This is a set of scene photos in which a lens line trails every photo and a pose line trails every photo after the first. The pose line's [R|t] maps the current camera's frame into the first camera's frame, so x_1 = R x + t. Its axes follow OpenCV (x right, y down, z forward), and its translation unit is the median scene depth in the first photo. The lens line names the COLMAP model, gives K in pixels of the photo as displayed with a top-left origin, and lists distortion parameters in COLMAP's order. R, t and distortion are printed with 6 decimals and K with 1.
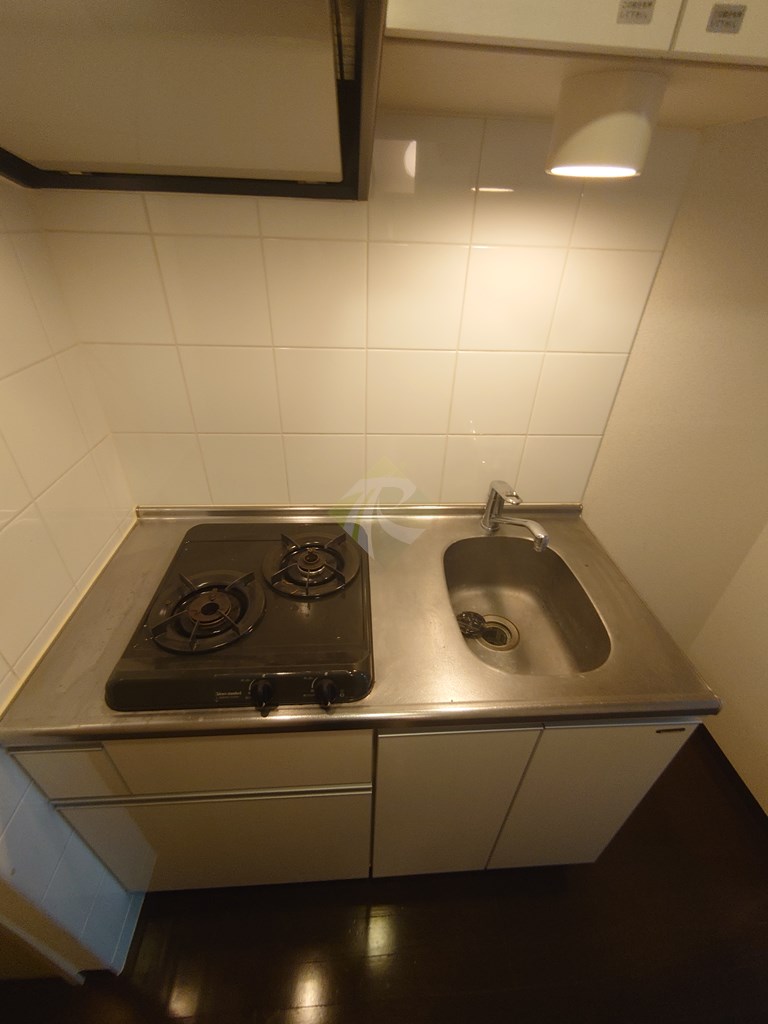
lens RADIAL K [[441.6, 0, 388.9], [0, 441.6, 515.2], [0, 0, 1]] dist [0.000850, -0.001490]
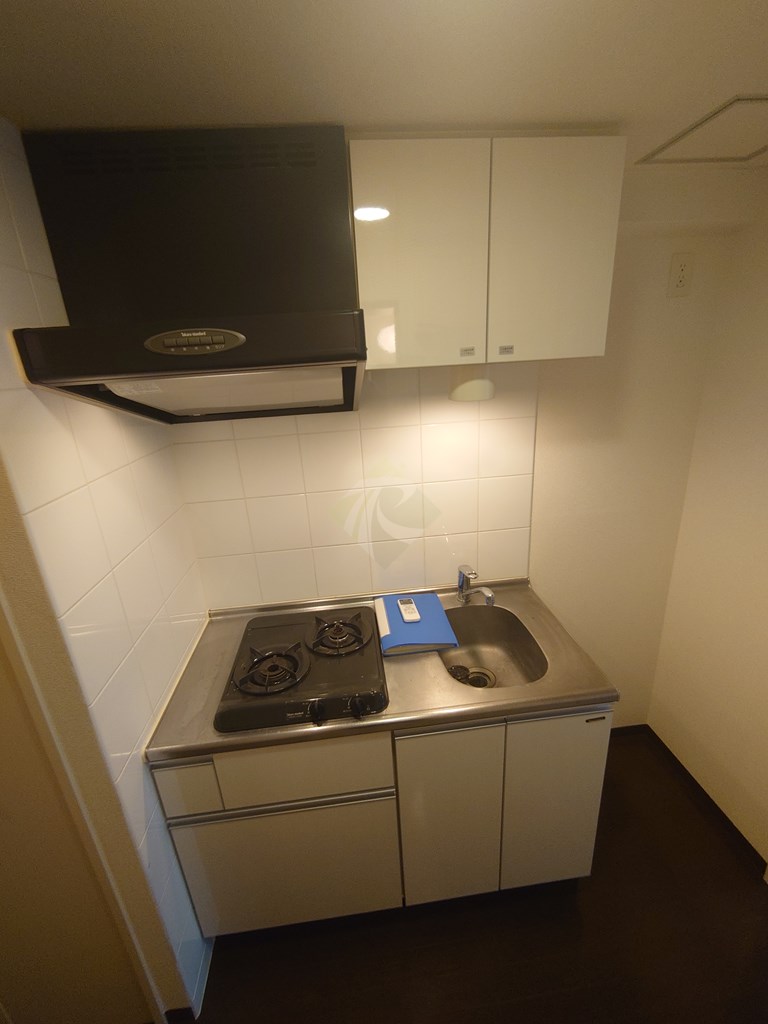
lens RADIAL K [[441.6, 0, 390.1], [0, 441.6, 510.9], [0, 0, 1]] dist [0.000850, -0.001490]
pose [[0.995020, -0.098907, 0.012357, 0.012875], [0.098670, 0.959824, -0.262681, 0.120689], [0.014120, 0.262592, 0.964804, -0.492578]]
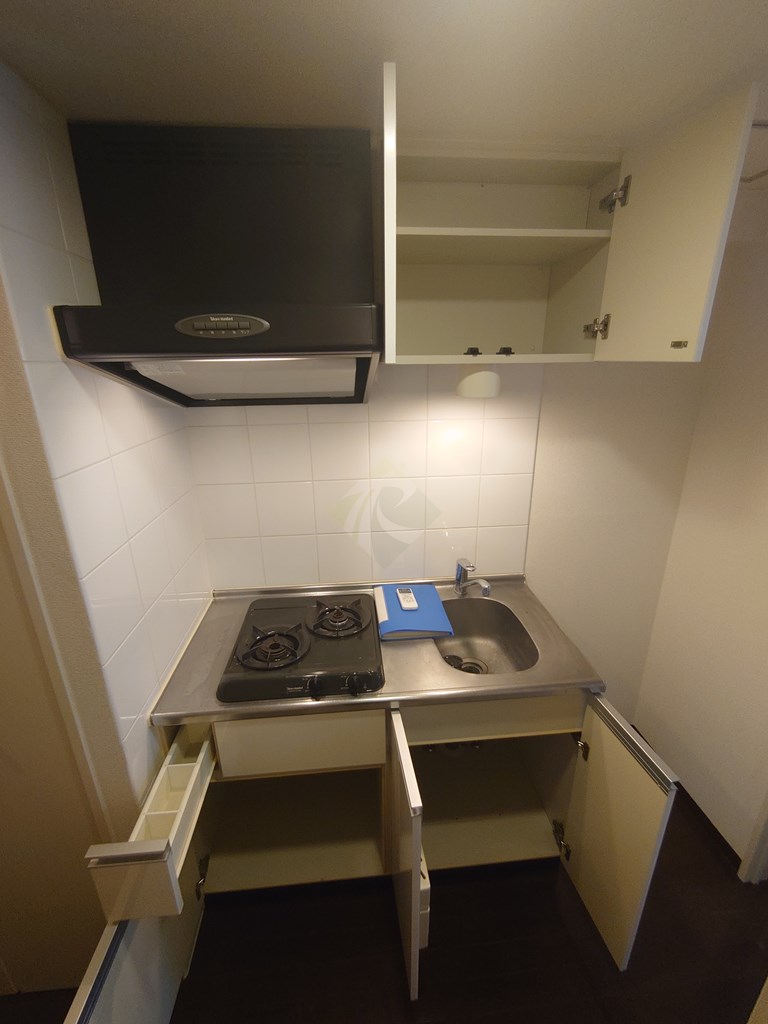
lens RADIAL K [[441.6, 0, 390.5], [0, 441.6, 510.5], [0, 0, 1]] dist [0.000850, -0.001490]
pose [[0.998631, -0.050262, 0.014456, -0.004050], [0.052296, 0.962835, -0.264978, 0.167195], [-0.000601, 0.265371, 0.964146, -0.533834]]
